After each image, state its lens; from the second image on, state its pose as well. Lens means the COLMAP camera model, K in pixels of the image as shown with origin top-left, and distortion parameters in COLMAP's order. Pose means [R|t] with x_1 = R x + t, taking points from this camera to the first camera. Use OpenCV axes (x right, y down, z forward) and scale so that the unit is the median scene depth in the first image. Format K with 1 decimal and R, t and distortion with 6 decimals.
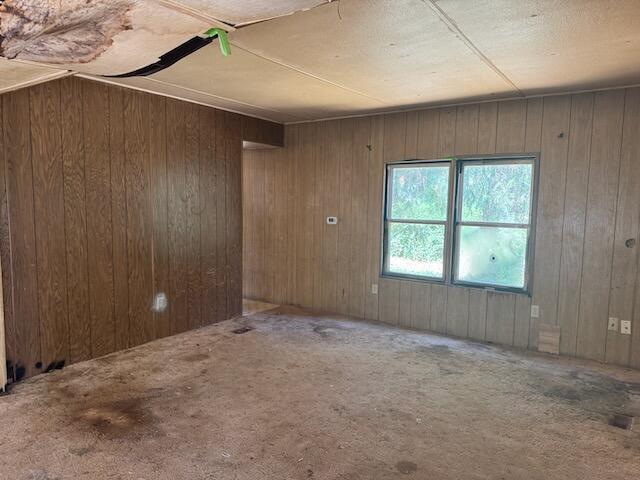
lens RADIAL K [[456.3, 0, 321.5], [0, 456.3, 242.2], [0, 0, 1]] dist [0.000442, -0.000797]
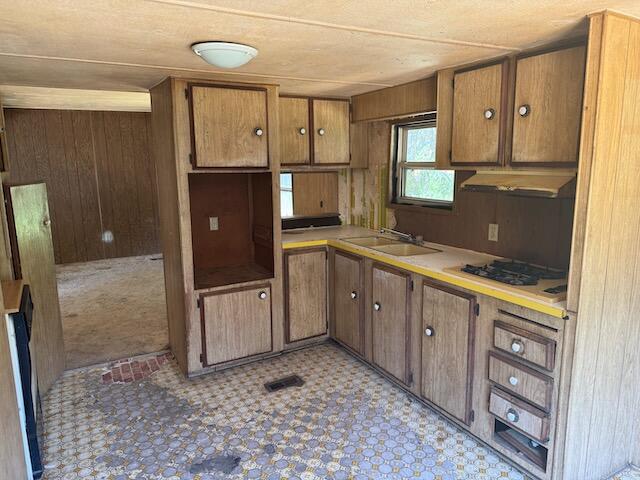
lens RADIAL K [[456.3, 0, 317.7], [0, 456.3, 239.3], [0, 0, 1]] dist [0.000442, -0.000797]
pose [[0.898052, 0.047808, -0.437284, 1.087806], [-0.009980, 0.996035, 0.088400, -0.013180], [0.439776, -0.075024, 0.894968, -0.151791]]
